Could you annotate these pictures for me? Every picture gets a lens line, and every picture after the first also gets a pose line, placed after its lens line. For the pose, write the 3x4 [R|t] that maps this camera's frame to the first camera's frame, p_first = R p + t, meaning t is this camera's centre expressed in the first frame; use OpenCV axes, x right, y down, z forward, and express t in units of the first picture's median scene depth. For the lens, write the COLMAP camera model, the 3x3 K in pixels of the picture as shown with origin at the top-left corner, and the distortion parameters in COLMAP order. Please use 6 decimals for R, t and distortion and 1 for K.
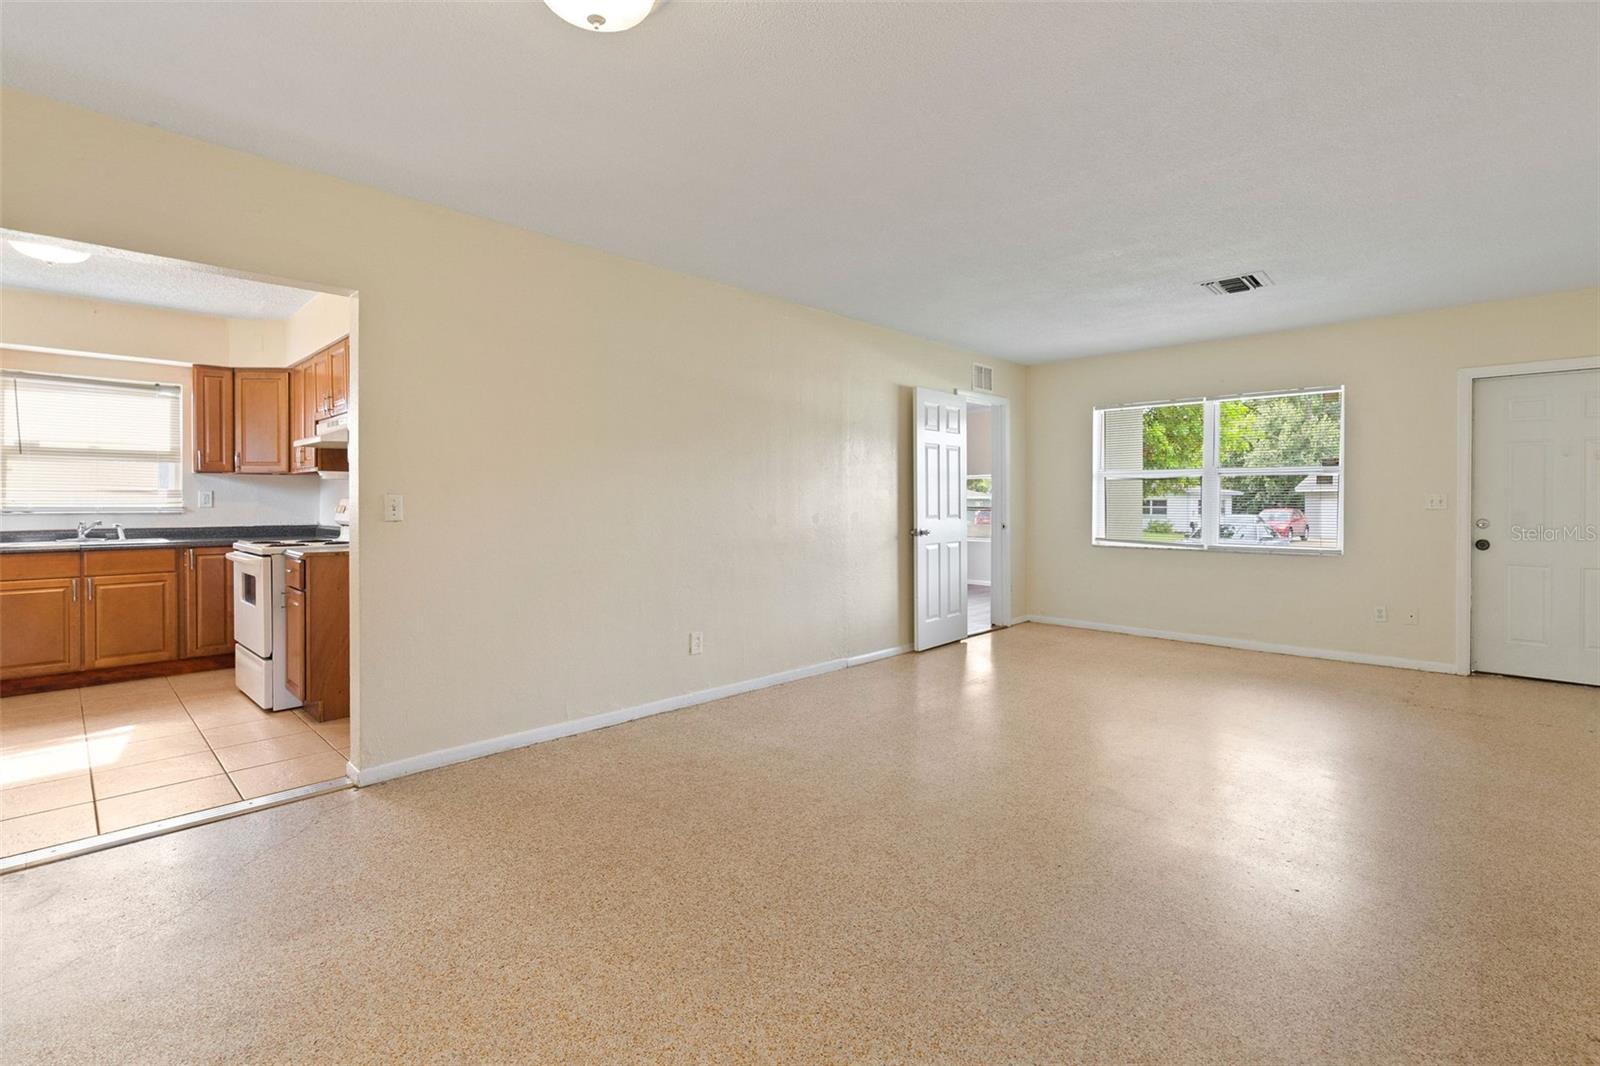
lens RADIAL K [[729.6, 0, 794.7], [0, 729.6, 518.7], [0, 0, 1]] dist [-0.018904, -0.000192]
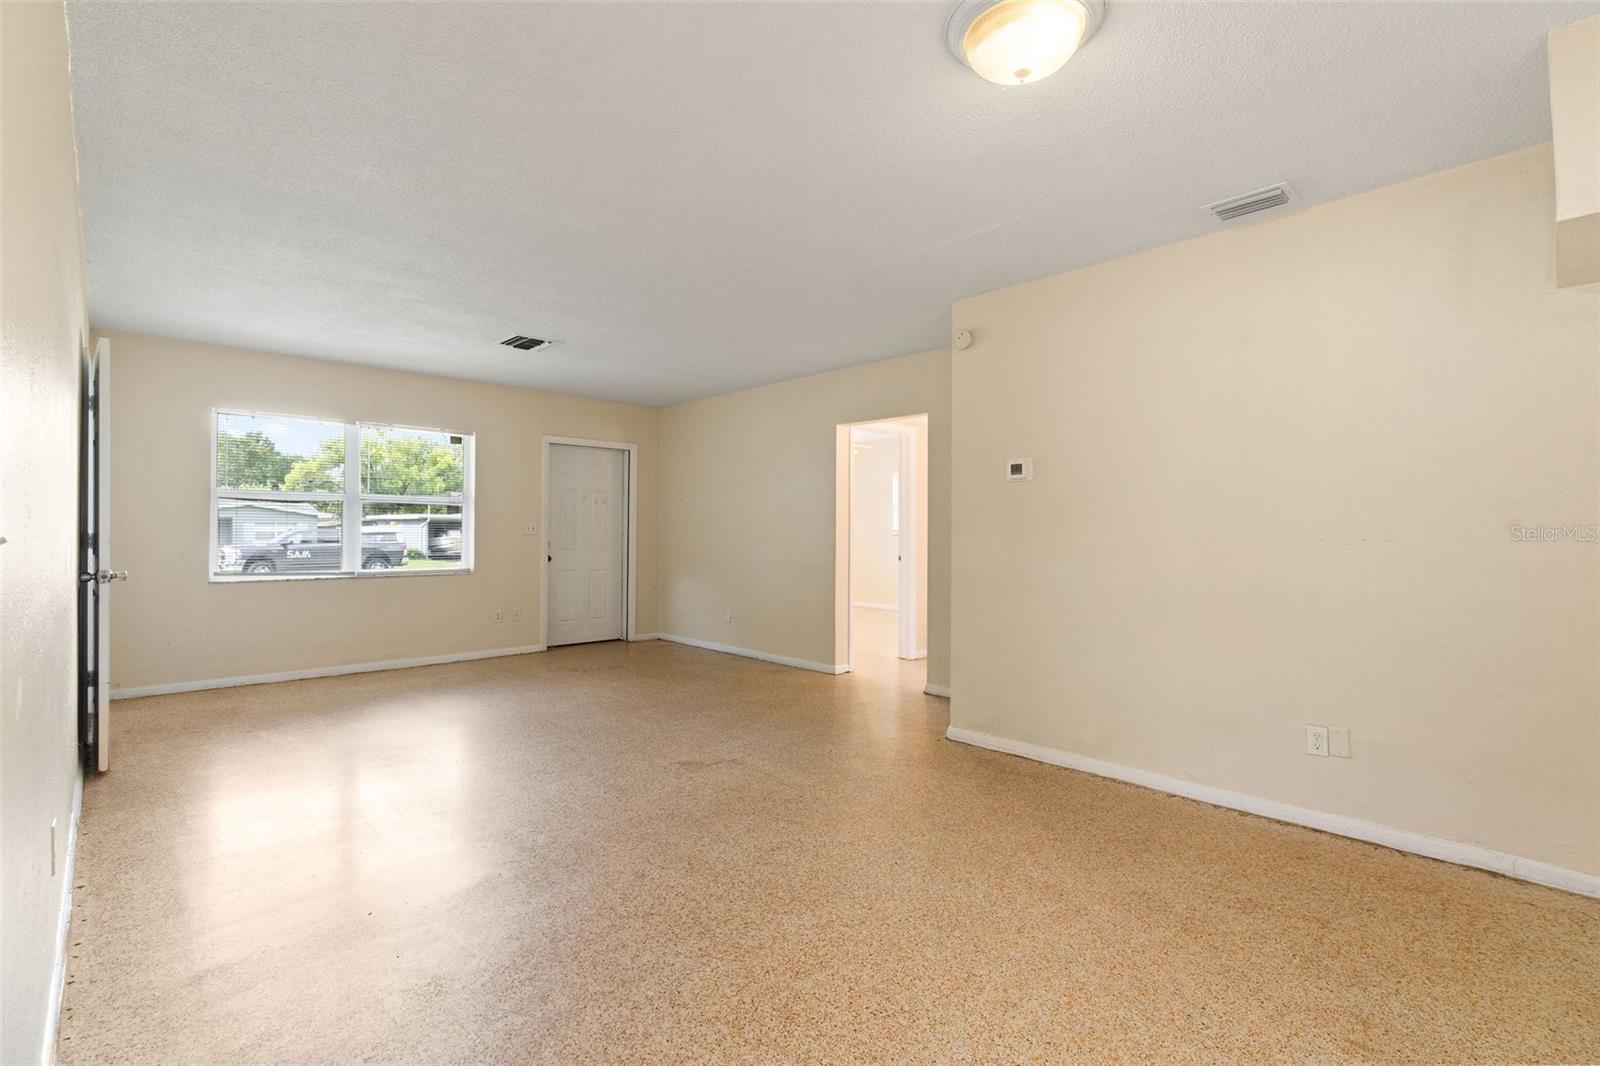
lens RADIAL K [[729.6, 0, 794.5], [0, 729.6, 530.5], [0, 0, 1]] dist [-0.018904, -0.000192]
pose [[0.027675, -0.000830, 0.999617, -0.855084], [0.020581, 0.999788, 0.000261, -0.015471], [-0.999405, 0.020565, 0.027686, 0.828425]]
